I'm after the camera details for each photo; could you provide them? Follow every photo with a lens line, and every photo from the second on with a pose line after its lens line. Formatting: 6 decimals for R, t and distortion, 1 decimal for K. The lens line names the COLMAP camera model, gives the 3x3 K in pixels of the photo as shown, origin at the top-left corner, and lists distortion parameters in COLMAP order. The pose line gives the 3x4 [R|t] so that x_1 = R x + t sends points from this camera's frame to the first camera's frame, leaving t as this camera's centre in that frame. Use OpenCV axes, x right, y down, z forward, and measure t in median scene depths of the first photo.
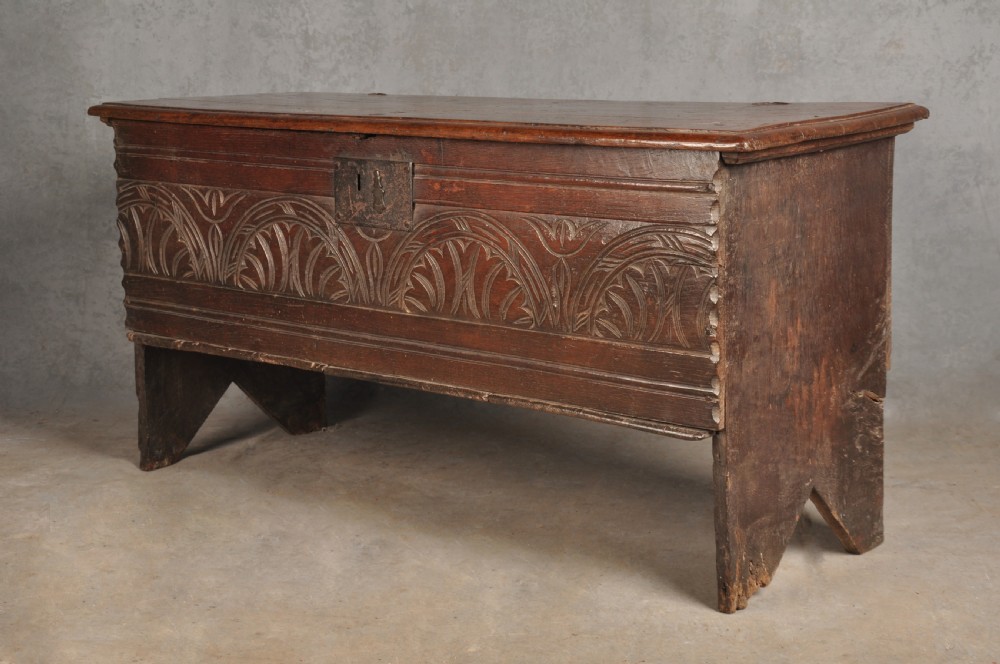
lens RADIAL K [[1455.0, 0, 498.2], [0, 1455.0, 348.6], [0, 0, 1]] dist [0.231133, -0.044254]
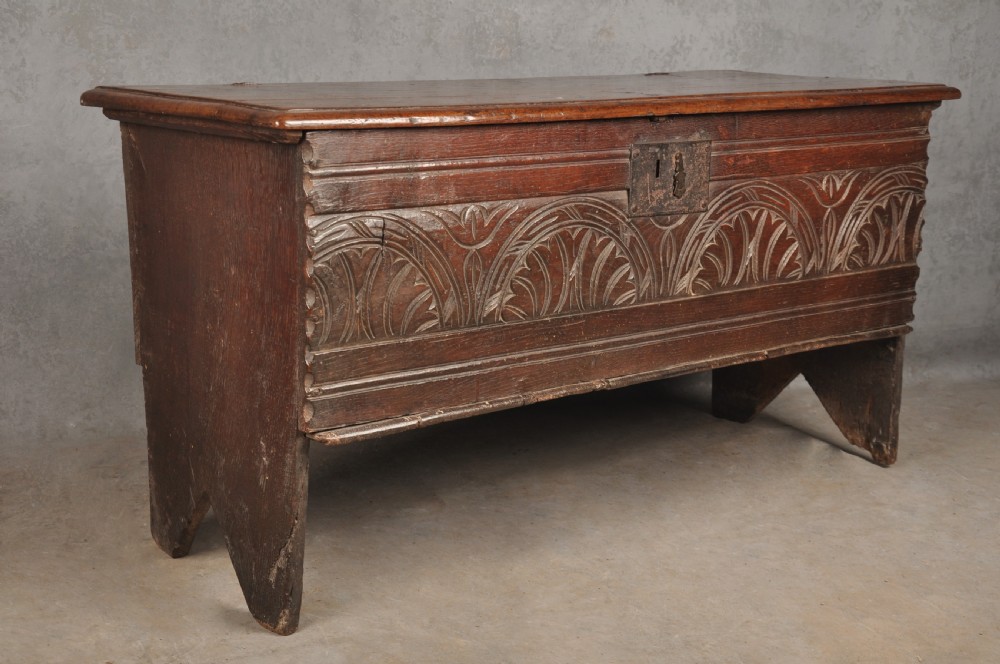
lens RADIAL K [[1455.0, 0, 498.2], [0, 1455.0, 348.6], [0, 0, 1]] dist [0.231133, -0.044254]
pose [[0.263444, -0.199639, 0.943791, -0.993626], [0.194850, 0.969199, 0.150624, -0.157895], [-0.944791, 0.144217, 0.294229, 0.811615]]
